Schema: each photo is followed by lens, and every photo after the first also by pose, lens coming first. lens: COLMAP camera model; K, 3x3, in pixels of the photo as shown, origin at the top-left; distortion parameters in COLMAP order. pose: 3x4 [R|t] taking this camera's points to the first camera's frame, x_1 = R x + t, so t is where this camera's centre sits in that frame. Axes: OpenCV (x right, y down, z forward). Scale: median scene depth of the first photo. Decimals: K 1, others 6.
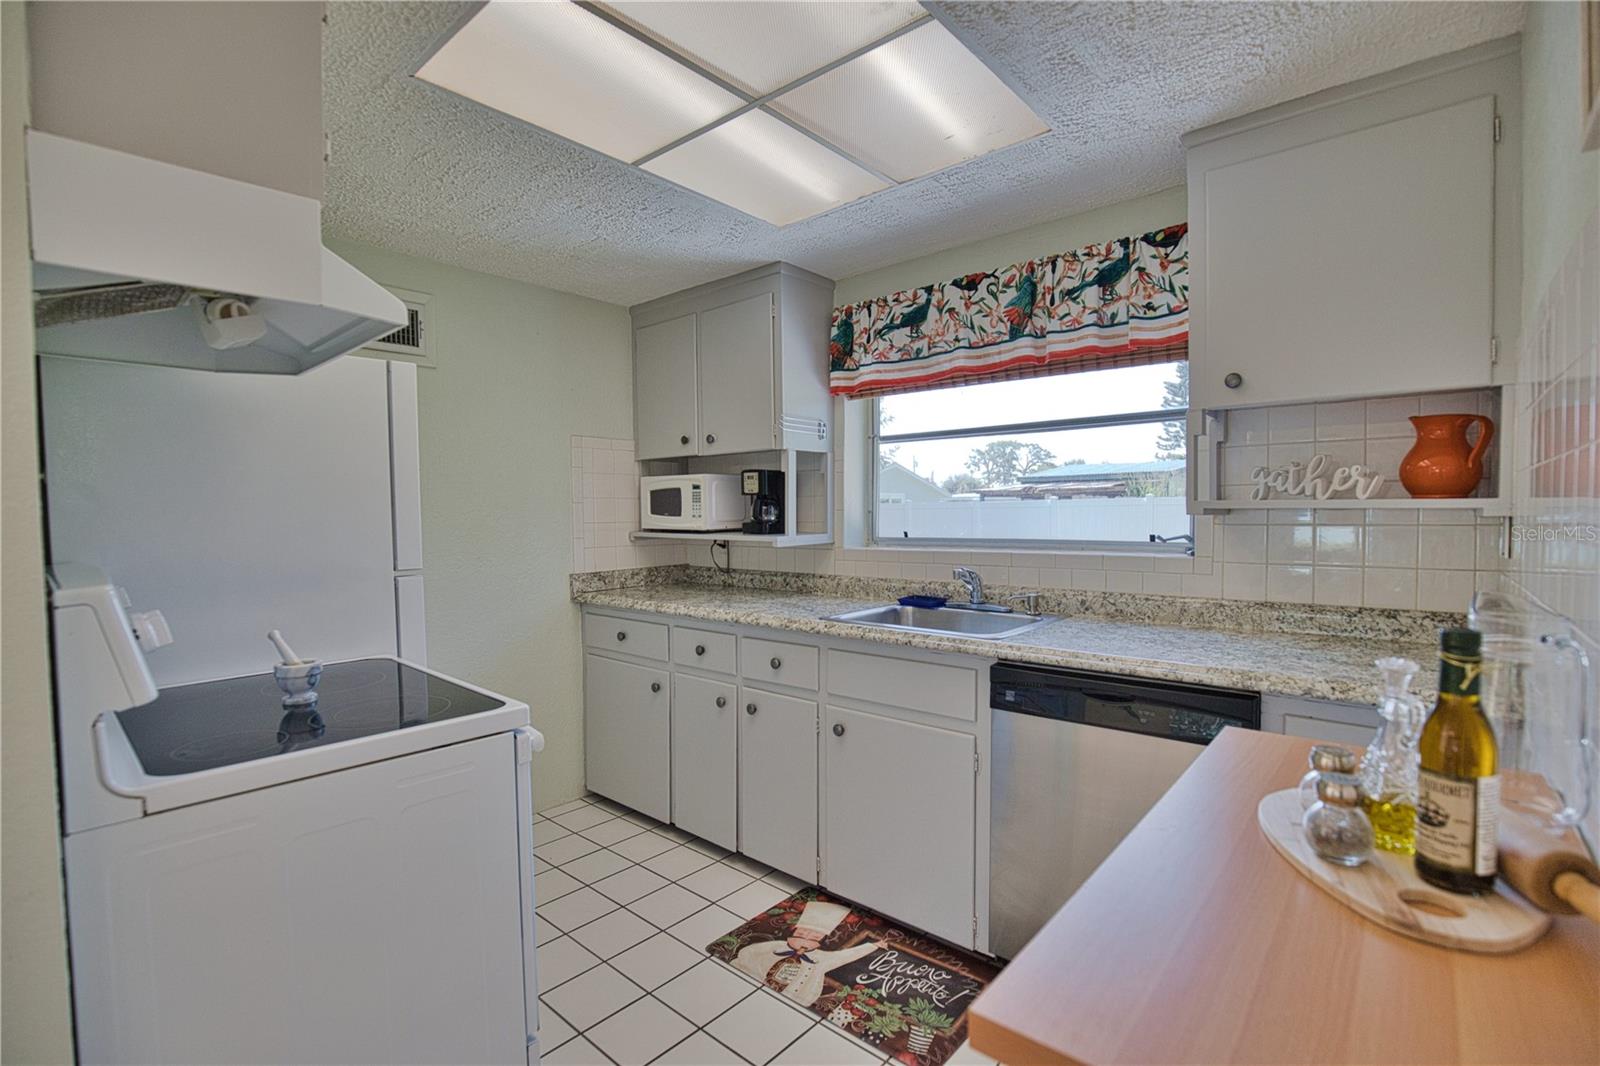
lens RADIAL K [[733.1, 0, 808.9], [0, 733.1, 536.8], [0, 0, 1]] dist [-0.035156, 0.007124]
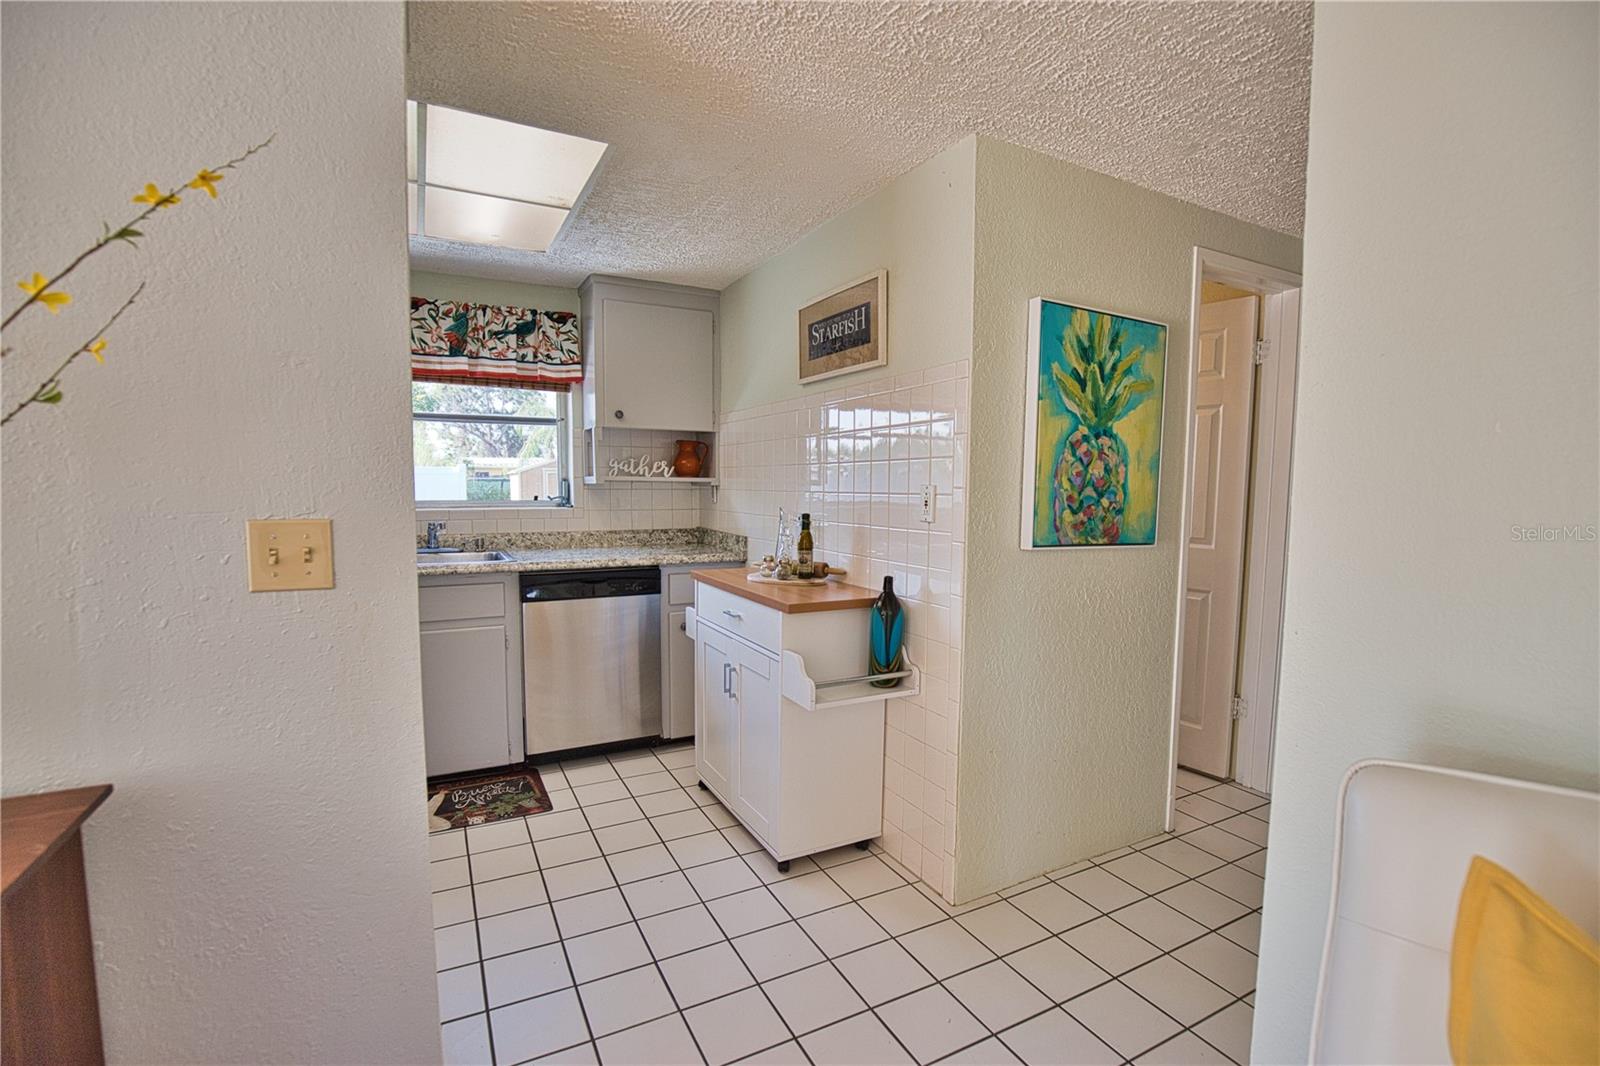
lens RADIAL K [[733.1, 0, 808.9], [0, 733.1, 536.8], [0, 0, 1]] dist [-0.035156, 0.007124]
pose [[0.356885, -0.055139, 0.932520, -0.844991], [0.020072, 0.998479, 0.051357, 0.016749], [-0.933933, 0.000389, 0.357449, -0.134097]]
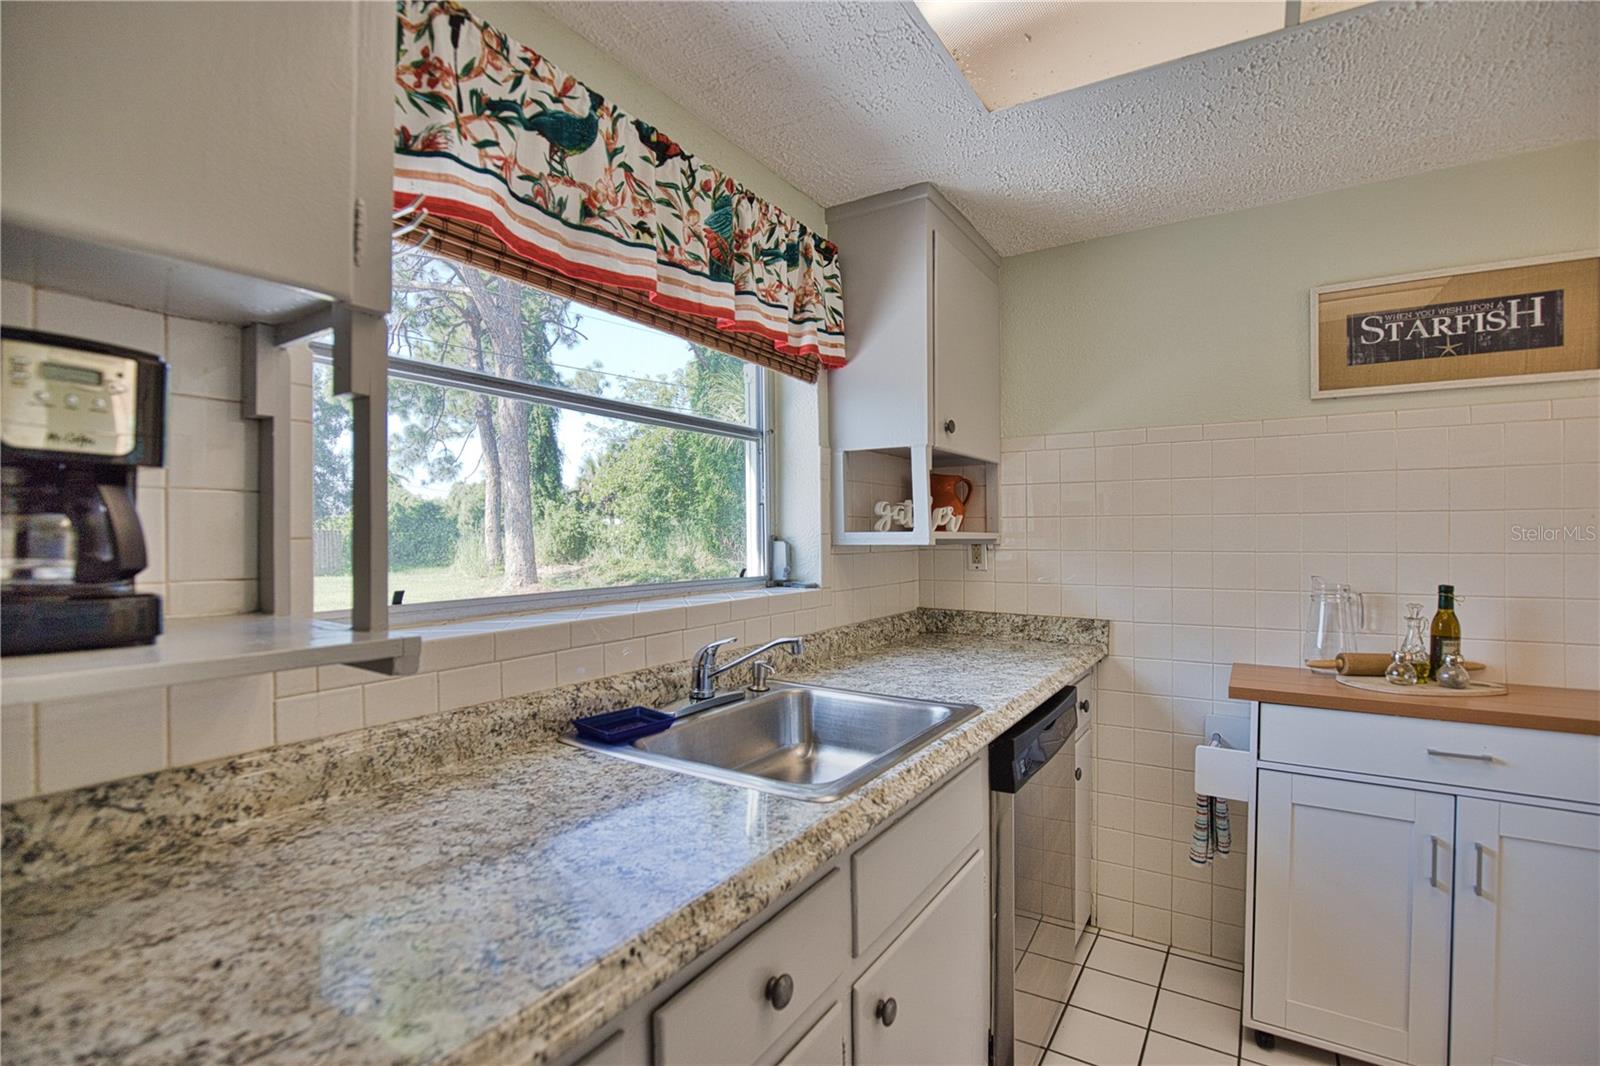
lens RADIAL K [[733.1, 0, 808.9], [0, 733.1, 536.8], [0, 0, 1]] dist [-0.035156, 0.007124]
pose [[-0.151761, 0.008058, 0.988384, -0.407122], [0.036501, 0.999330, -0.002542, -0.037109], [-0.987743, 0.035691, -0.151954, 1.105358]]
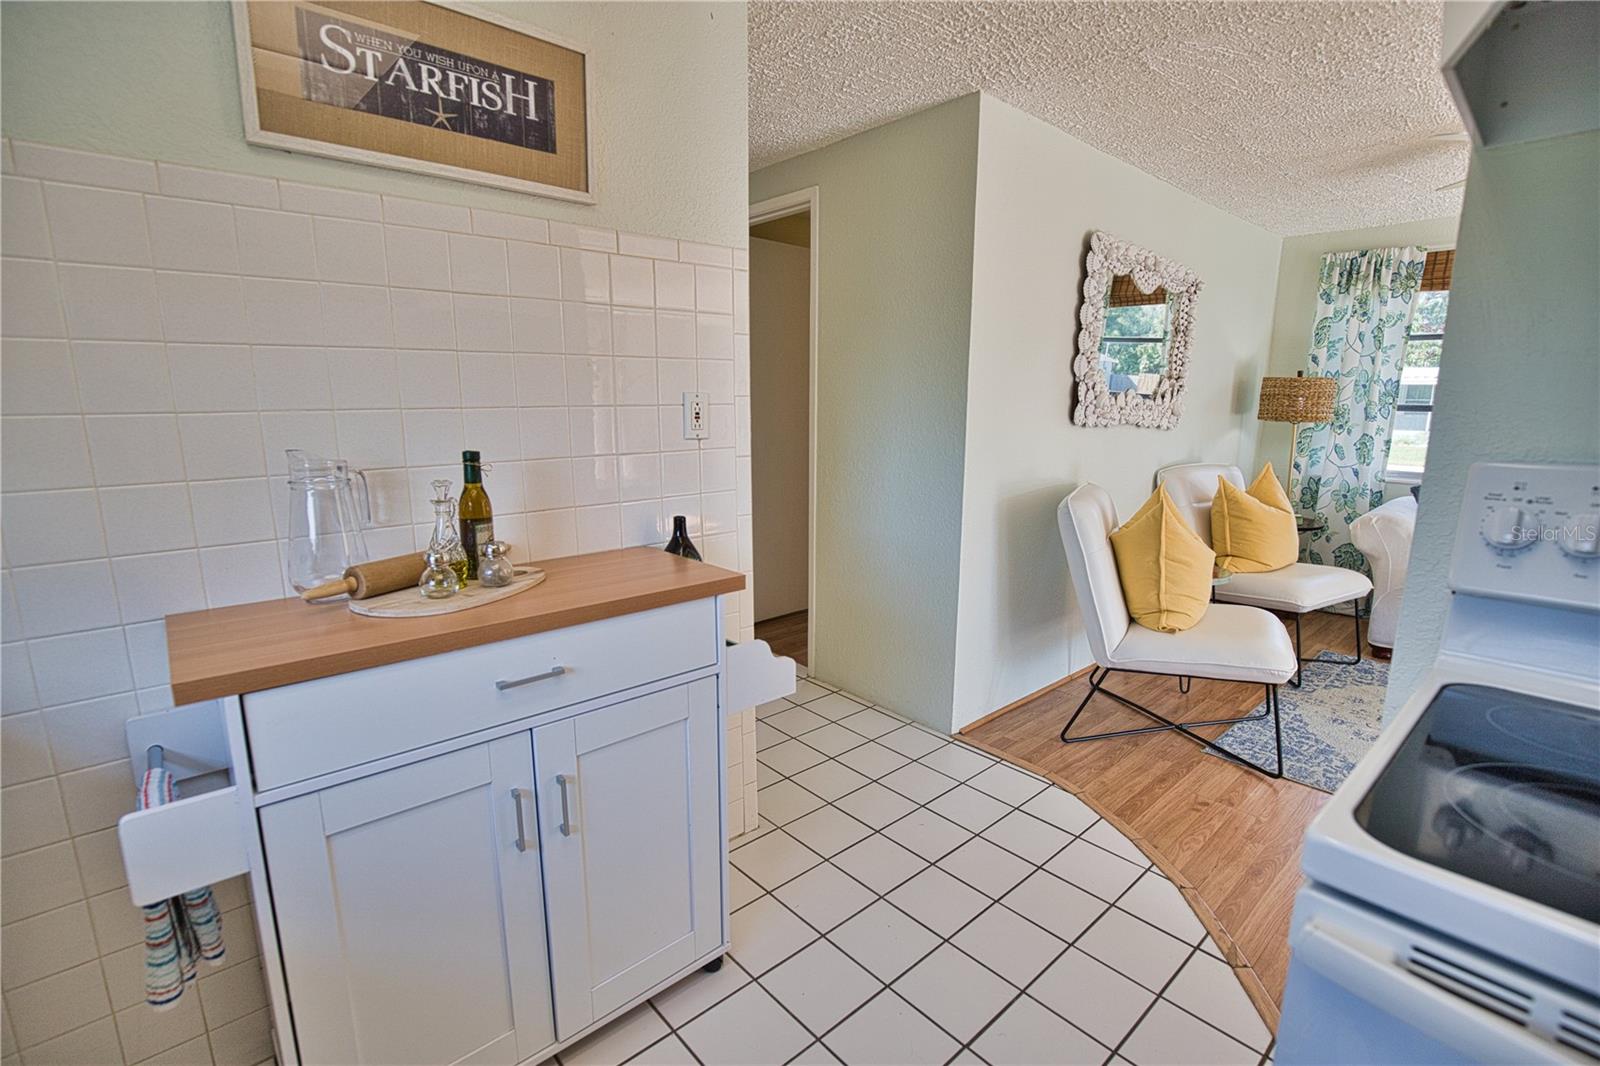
lens RADIAL K [[733.1, 0, 808.9], [0, 733.1, 536.8], [0, 0, 1]] dist [-0.035156, 0.007124]
pose [[-0.992731, -0.018548, 0.118914, -0.083209], [0.008477, 0.974823, 0.222821, -0.022505], [-0.120053, 0.222209, -0.967580, 0.856217]]
